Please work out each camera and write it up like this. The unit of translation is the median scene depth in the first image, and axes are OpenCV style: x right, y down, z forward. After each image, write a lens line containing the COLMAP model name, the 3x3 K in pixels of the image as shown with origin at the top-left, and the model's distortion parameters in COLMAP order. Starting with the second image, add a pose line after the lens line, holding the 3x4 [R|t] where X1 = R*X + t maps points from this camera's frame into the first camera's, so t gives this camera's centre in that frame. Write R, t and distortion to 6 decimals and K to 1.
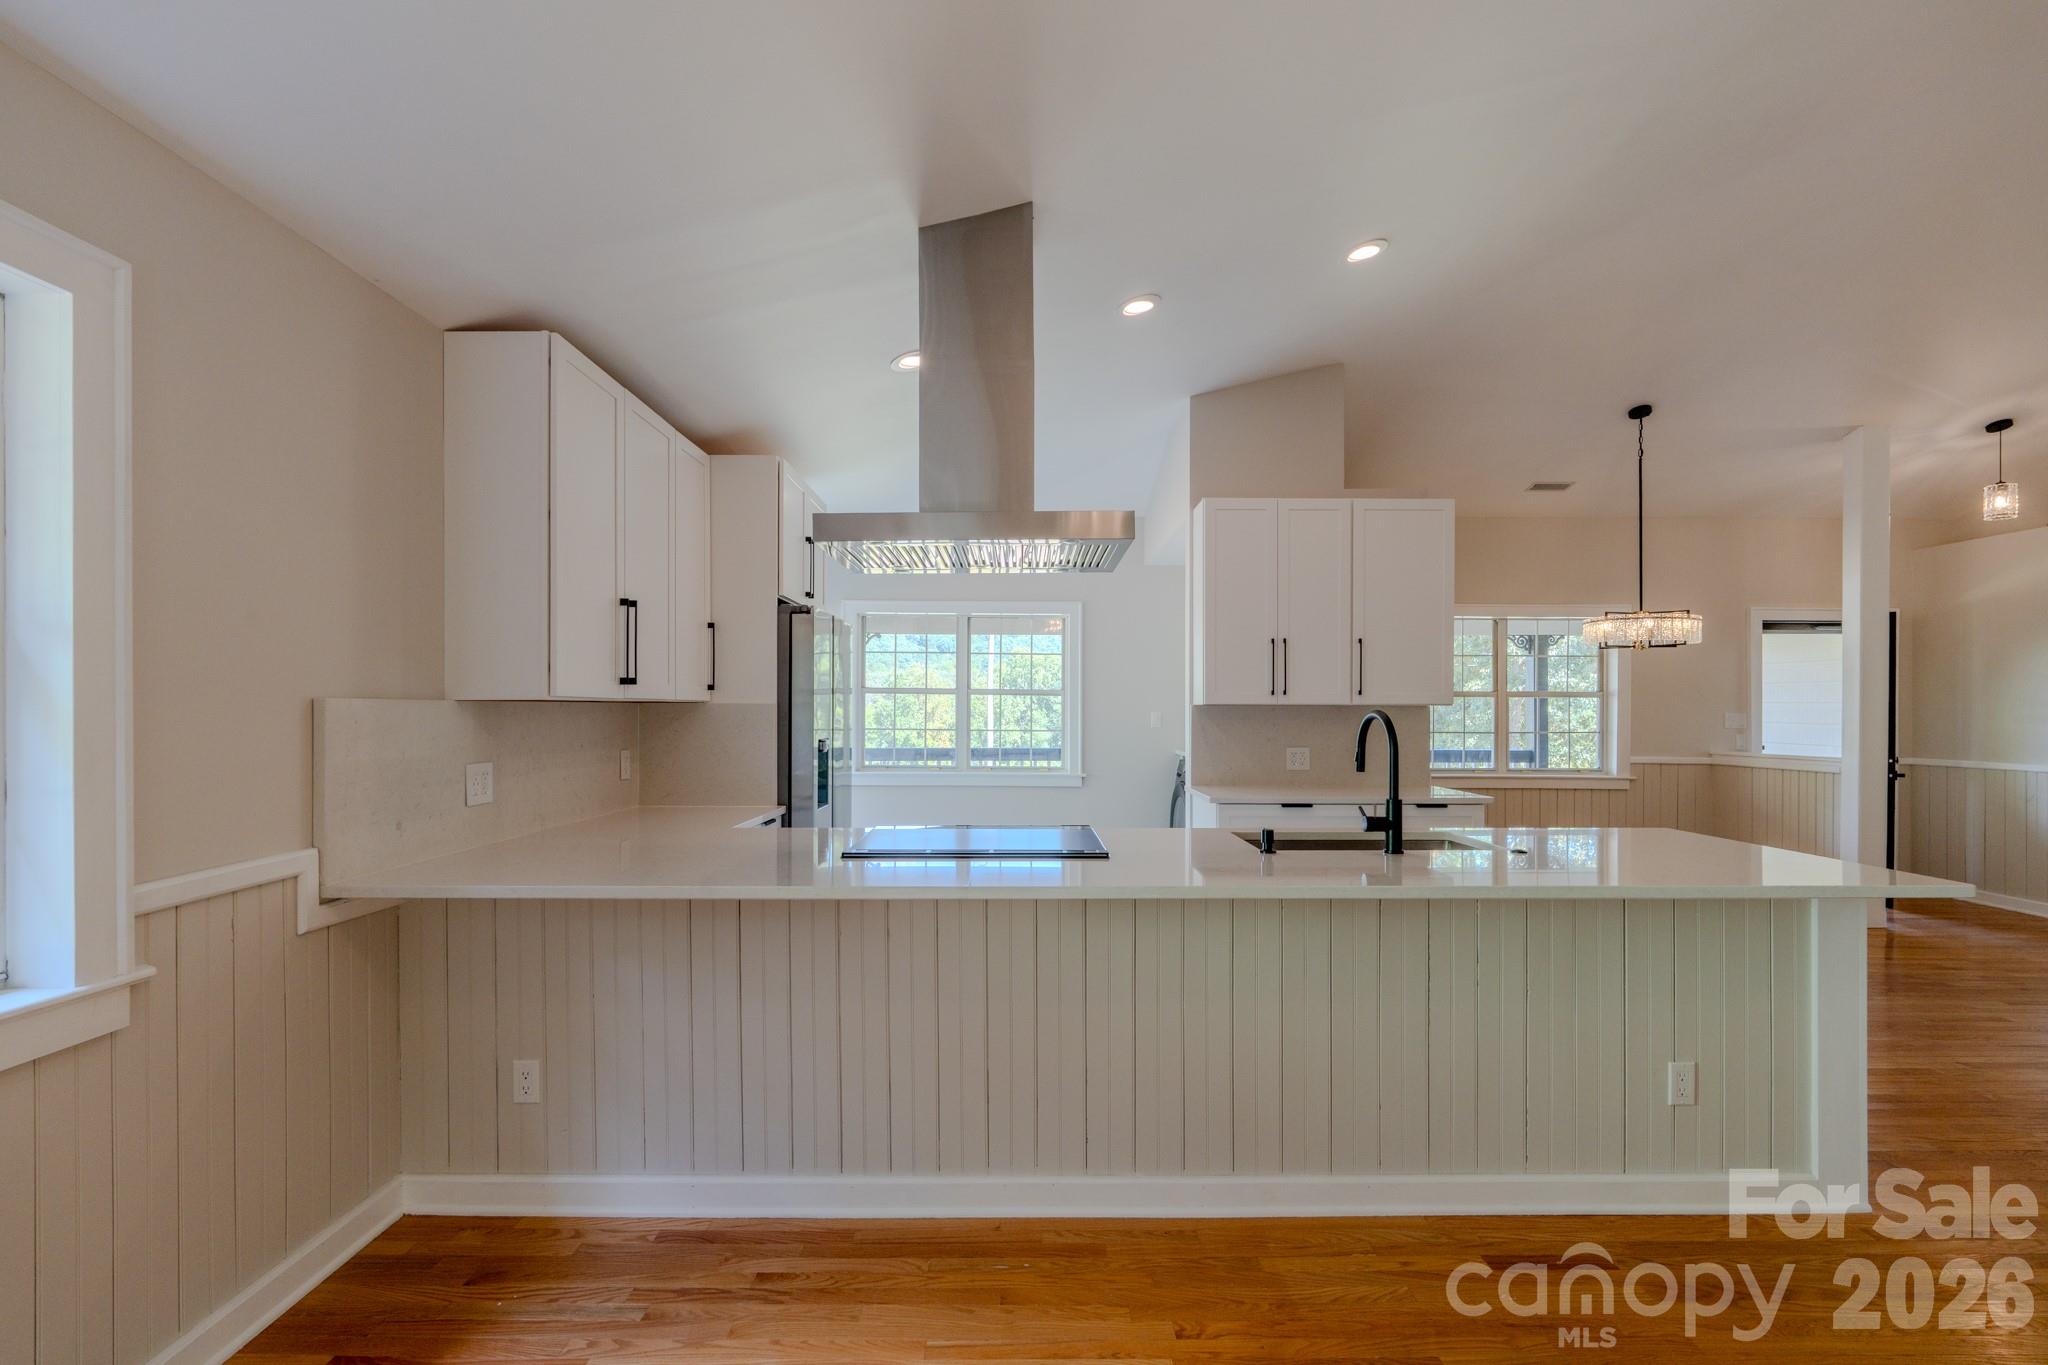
lens RADIAL K [[916.2, 0, 1030.9], [0, 916.2, 703.8], [0, 0, 1]] dist [-0.001390, -0.000521]
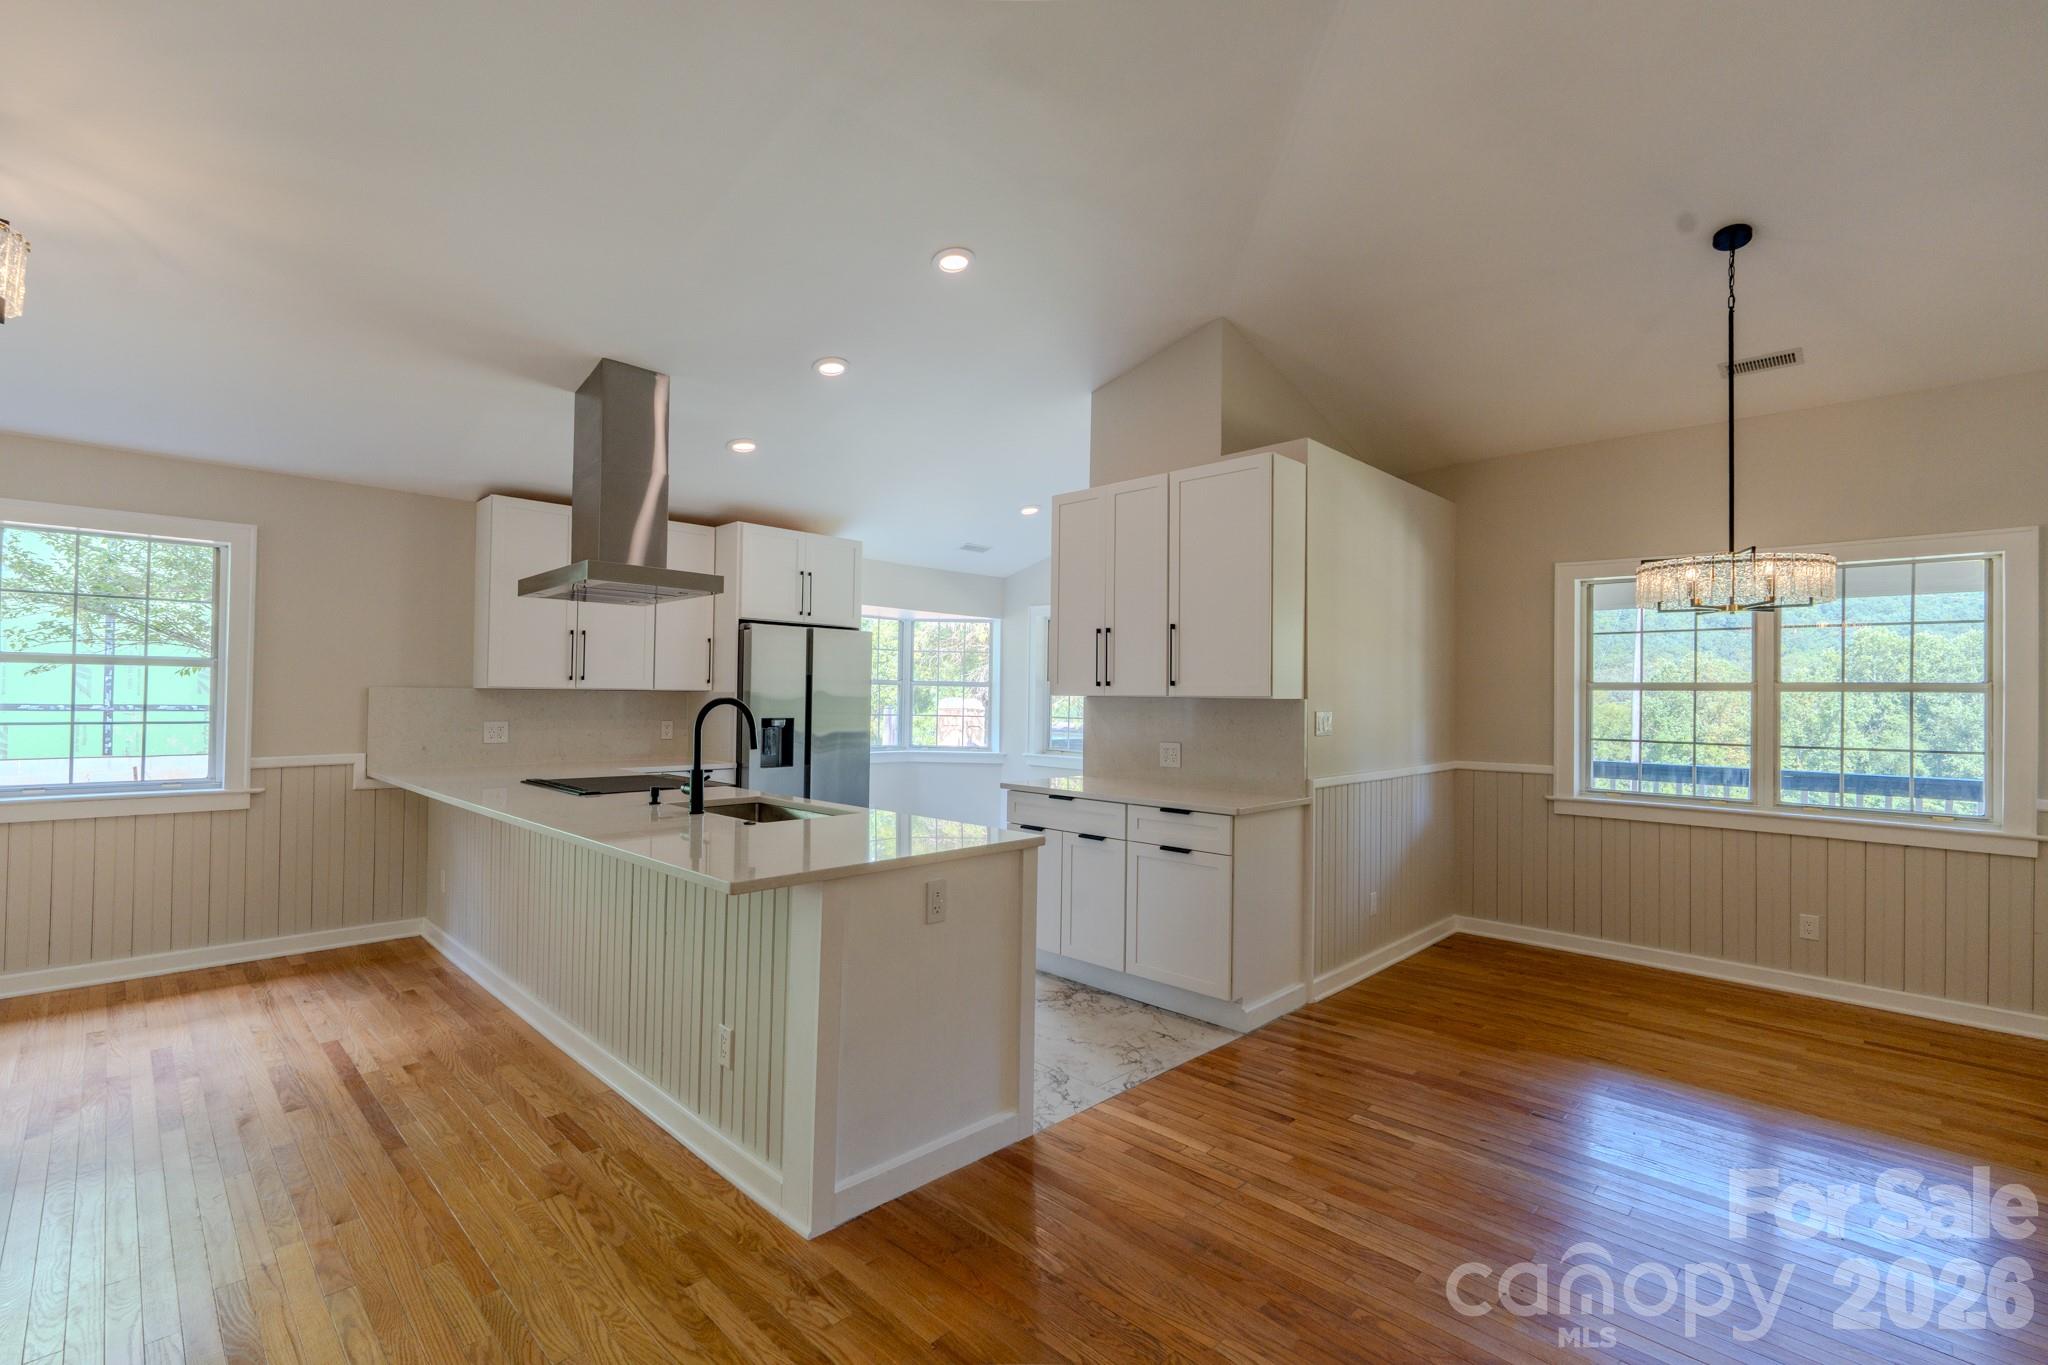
lens RADIAL K [[1067.5, 0, 1016.1], [0, 1067.5, 688.7], [0, 0, 1]] dist [0.066739, 0.000944]
pose [[0.619048, -0.000497, -0.785353, 1.040000], [-0.009861, 0.999916, -0.008406, 0.002567], [0.785292, 0.012948, 0.618991, 0.263151]]
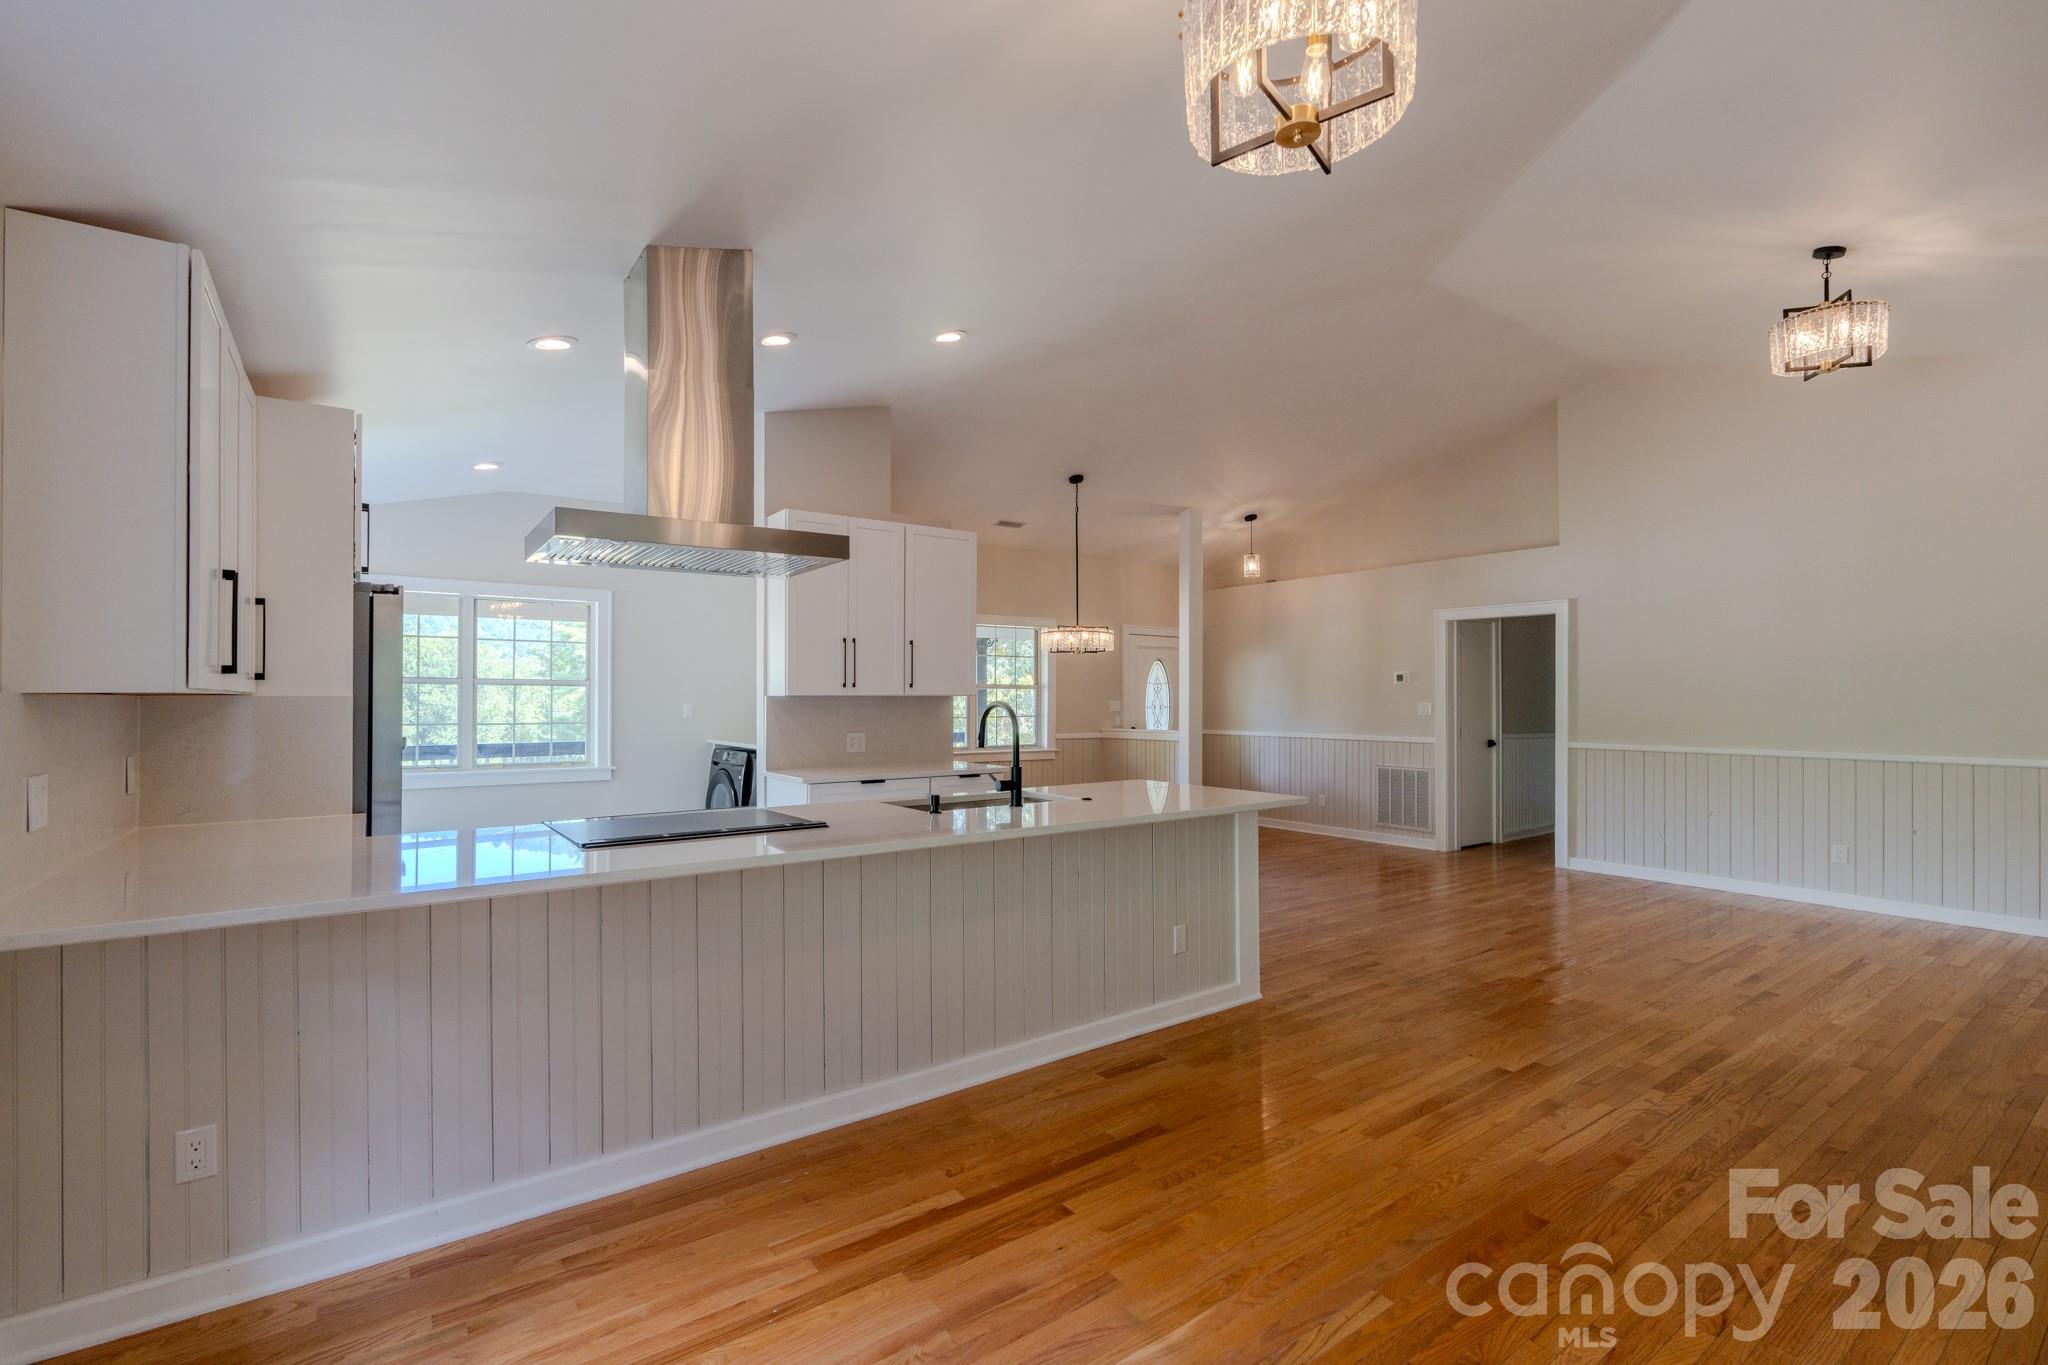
lens RADIAL K [[916.2, 0, 1021.3], [0, 916.2, 682.7], [0, 0, 1]] dist [-0.001390, -0.000521]
pose [[0.811600, 0.006202, 0.584180, -0.225785], [0.000367, 0.999938, -0.011126, -0.002480], [-0.584213, 0.009244, 0.811548, -0.059415]]
